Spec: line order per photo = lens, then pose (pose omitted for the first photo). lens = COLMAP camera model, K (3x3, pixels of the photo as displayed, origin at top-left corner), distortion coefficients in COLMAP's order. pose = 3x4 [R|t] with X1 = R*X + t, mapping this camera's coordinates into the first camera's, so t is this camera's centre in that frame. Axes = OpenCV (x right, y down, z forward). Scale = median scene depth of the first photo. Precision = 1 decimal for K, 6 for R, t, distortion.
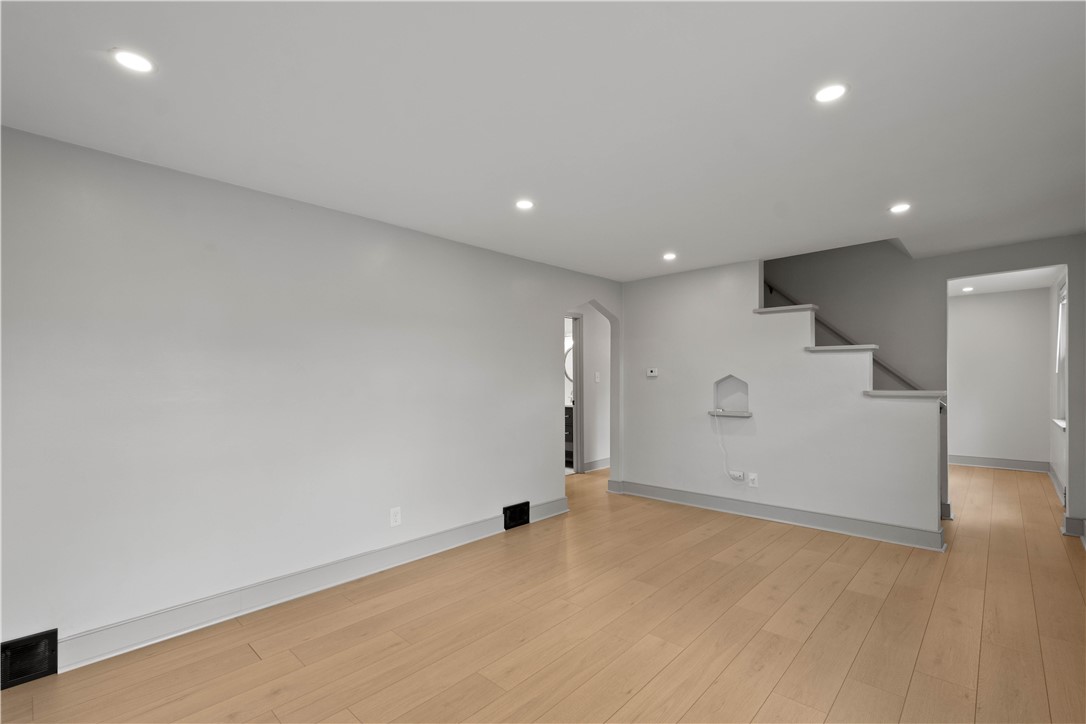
lens RADIAL K [[479.3, 0, 541.3], [0, 479.3, 372.6], [0, 0, 1]] dist [0.016921, -0.001597]
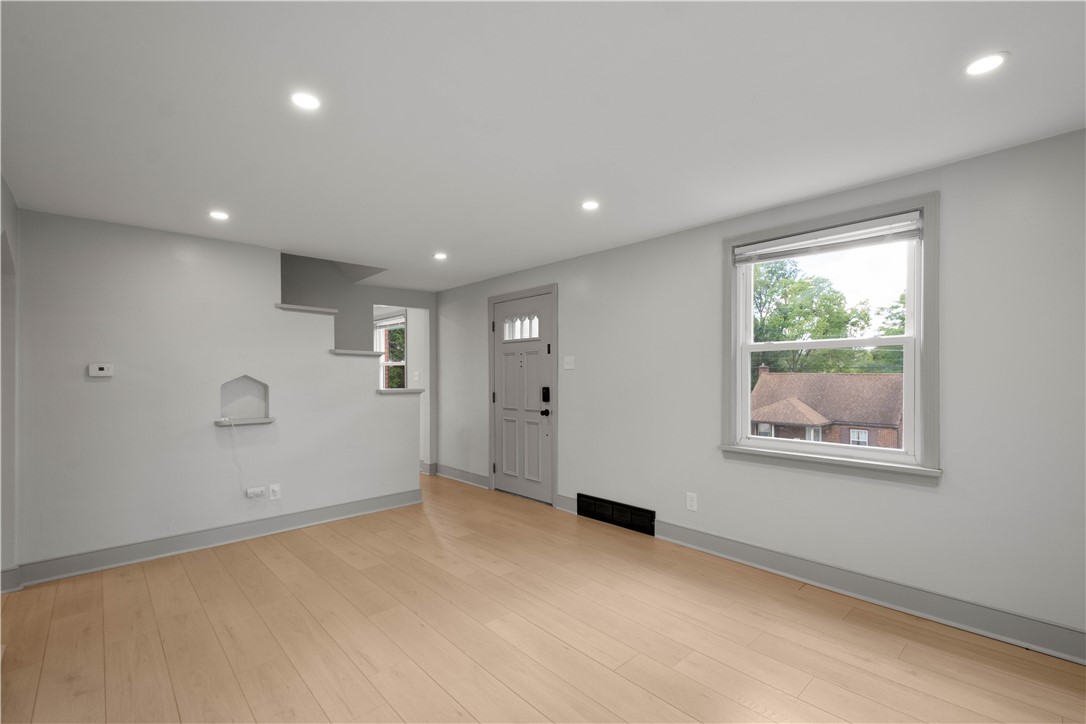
lens RADIAL K [[479.3, 0, 544.4], [0, 479.3, 381.4], [0, 0, 1]] dist [0.016921, -0.001597]
pose [[0.063797, -0.002138, 0.997961, -0.457364], [-0.008772, 0.999958, 0.002703, 0.008708], [-0.997924, -0.008927, 0.063775, 0.463494]]
